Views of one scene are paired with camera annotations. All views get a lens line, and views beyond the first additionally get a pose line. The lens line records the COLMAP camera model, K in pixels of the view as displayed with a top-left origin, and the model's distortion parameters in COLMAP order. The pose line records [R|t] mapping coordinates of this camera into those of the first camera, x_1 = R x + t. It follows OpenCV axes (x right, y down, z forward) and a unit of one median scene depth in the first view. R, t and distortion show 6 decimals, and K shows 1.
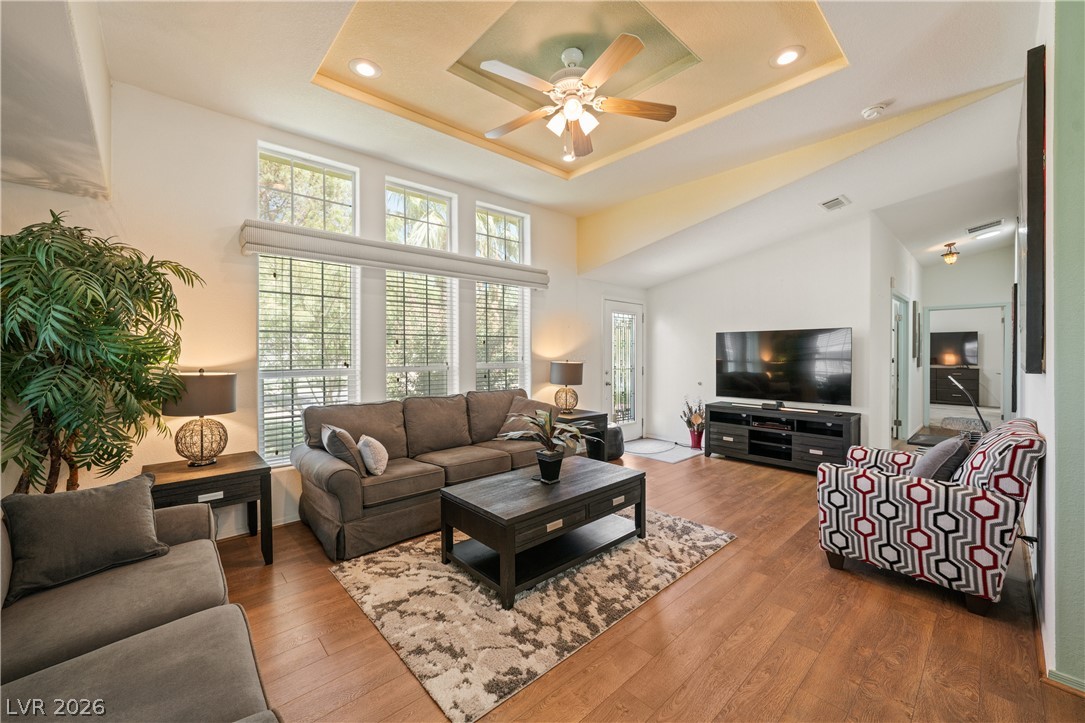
lens RADIAL K [[428.7, 0, 545.8], [0, 428.7, 354.9], [0, 0, 1]] dist [-0.002761, -0.000183]
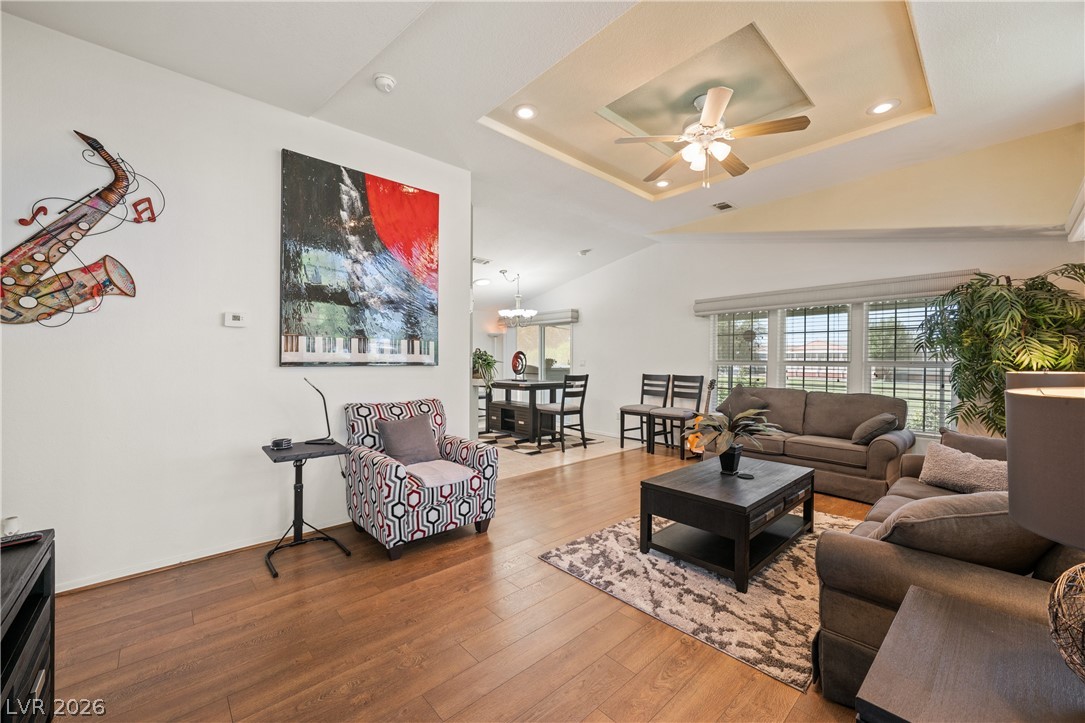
lens RADIAL K [[417.8, 0, 548.7], [0, 417.8, 364.2], [0, 0, 1]] dist [-0.012920, -0.000014]
pose [[-0.999992, 0.003999, -0.000694, 0.479261], [0.003994, 0.999963, 0.007575, 0.017648], [0.000724, 0.007572, -0.999971, 2.115517]]
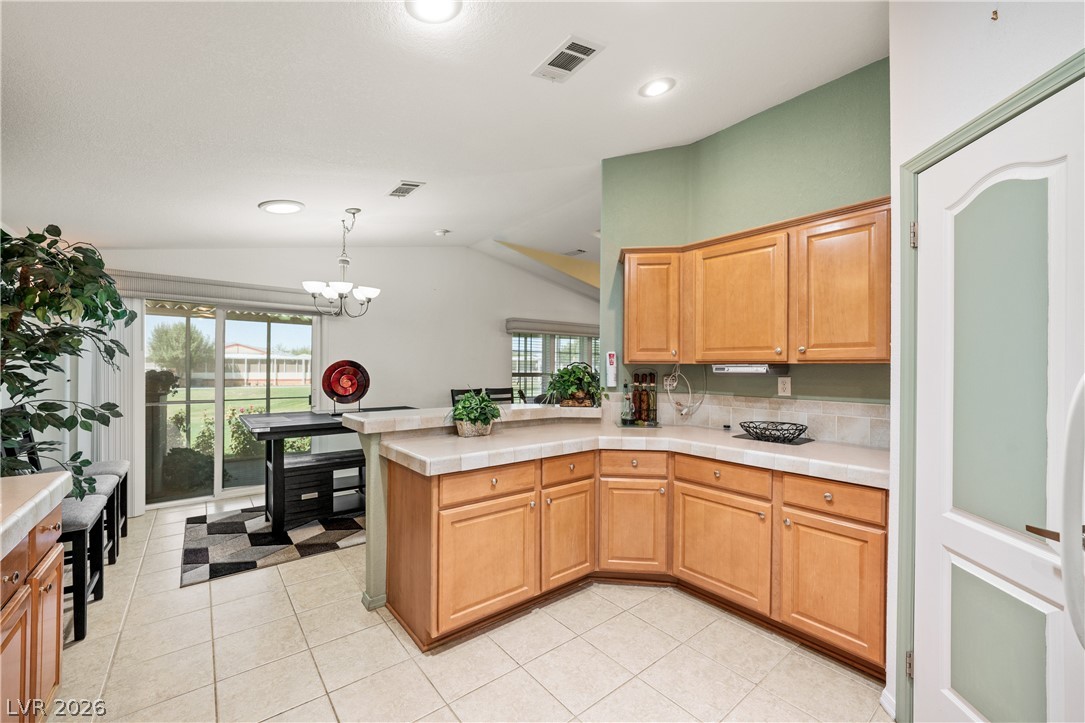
lens RADIAL K [[425.8, 0, 541.2], [0, 425.8, 368.1], [0, 0, 1]] dist [-0.023505, 0.006784]
pose [[-0.058083, 0.003167, -0.998307, 2.040611], [-0.008237, 0.999959, 0.003651, -0.023462], [0.998278, 0.008435, -0.058055, 0.275275]]
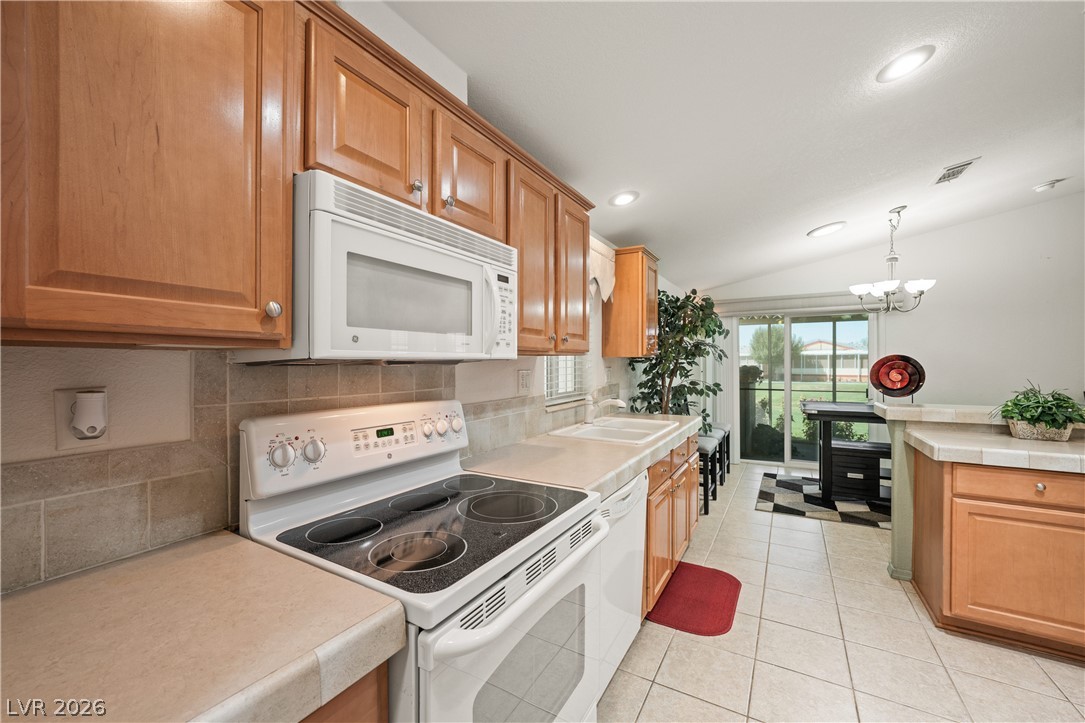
lens RADIAL K [[424.5, 0, 539.4], [0, 424.5, 360.2], [0, 0, 1]] dist [-0.023344, 0.007426]
pose [[-0.956827, 0.004466, -0.290623, 2.258702], [0.005817, 0.999976, -0.003783, -0.022754], [0.290599, -0.005310, -0.956830, 0.569273]]
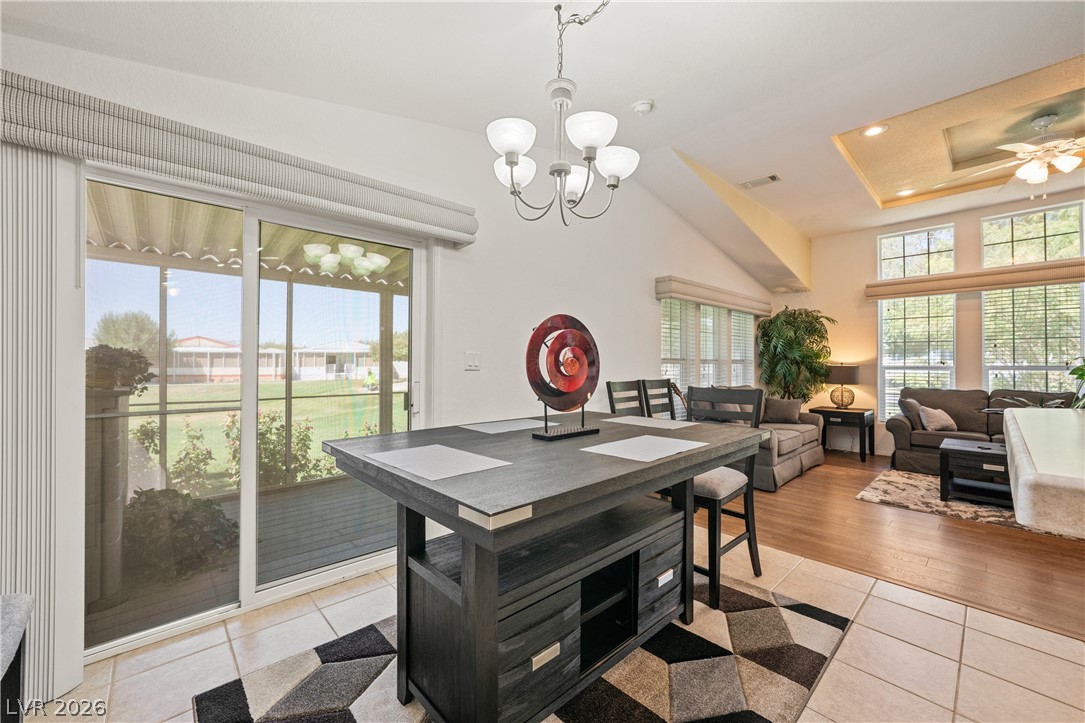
lens RADIAL K [[424.5, 0, 539.4], [0, 424.5, 360.2], [0, 0, 1]] dist [-0.023344, 0.007426]
pose [[0.007143, -0.002962, -0.999970, 1.290344], [-0.004311, 0.999986, -0.002993, 0.032625], [0.999965, 0.004332, 0.007130, -0.515495]]
